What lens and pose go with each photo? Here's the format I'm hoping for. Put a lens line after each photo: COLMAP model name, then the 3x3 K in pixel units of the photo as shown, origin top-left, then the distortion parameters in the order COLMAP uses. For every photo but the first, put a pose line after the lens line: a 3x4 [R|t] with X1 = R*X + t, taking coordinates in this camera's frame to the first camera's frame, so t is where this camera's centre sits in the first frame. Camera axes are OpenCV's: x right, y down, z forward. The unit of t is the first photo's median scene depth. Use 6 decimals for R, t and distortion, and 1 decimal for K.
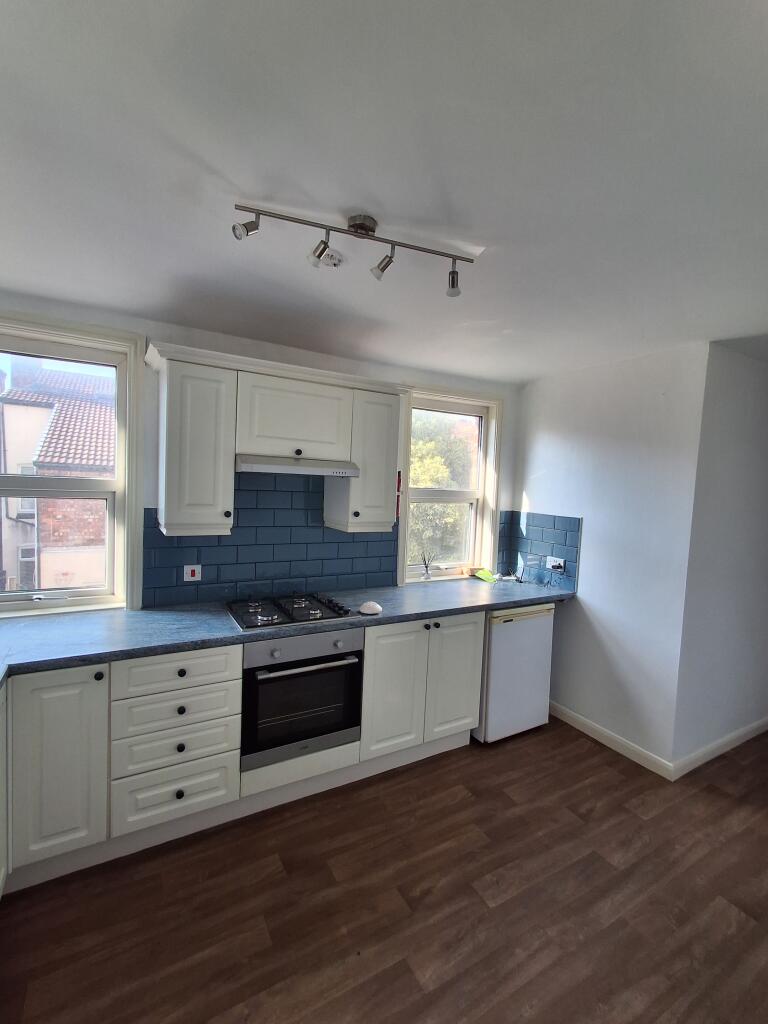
lens RADIAL K [[465.6, 0, 379.7], [0, 465.6, 519.5], [0, 0, 1]] dist [-0.000672, 0.011091]
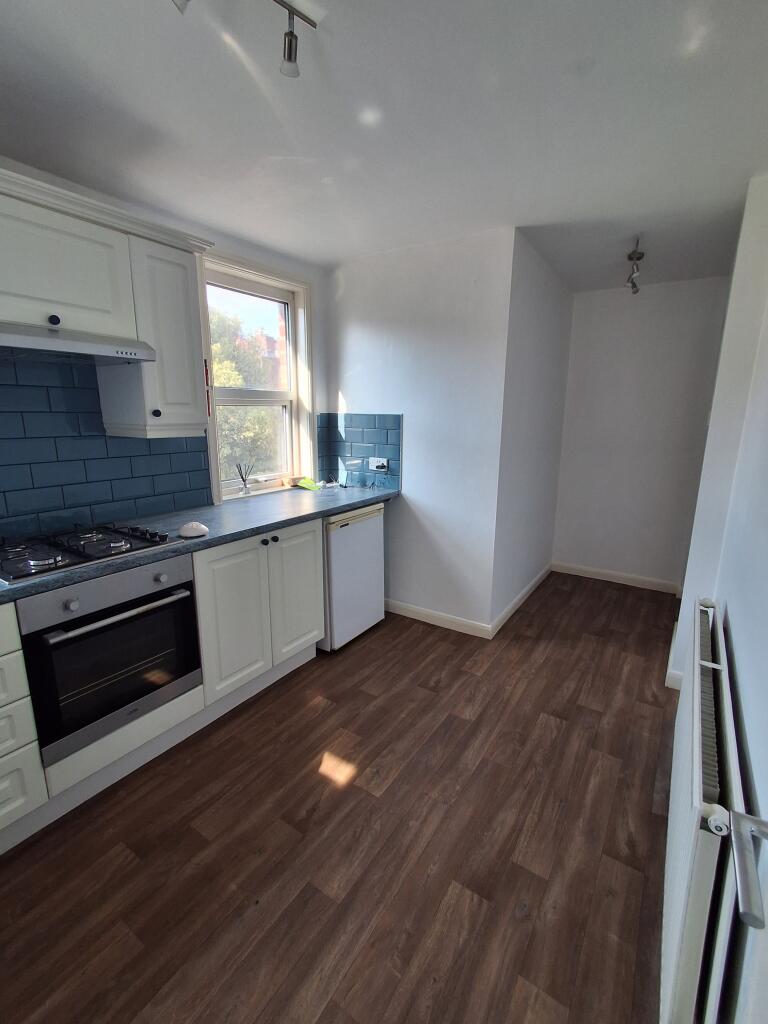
lens RADIAL K [[474.1, 0, 390.3], [0, 474.1, 517.2], [0, 0, 1]] dist [-0.003924, 0.010388]
pose [[0.888847, -0.131124, 0.439043, -0.072802], [0.061453, 0.983637, 0.169359, 0.048164], [-0.454065, -0.123554, 0.882360, 0.114650]]
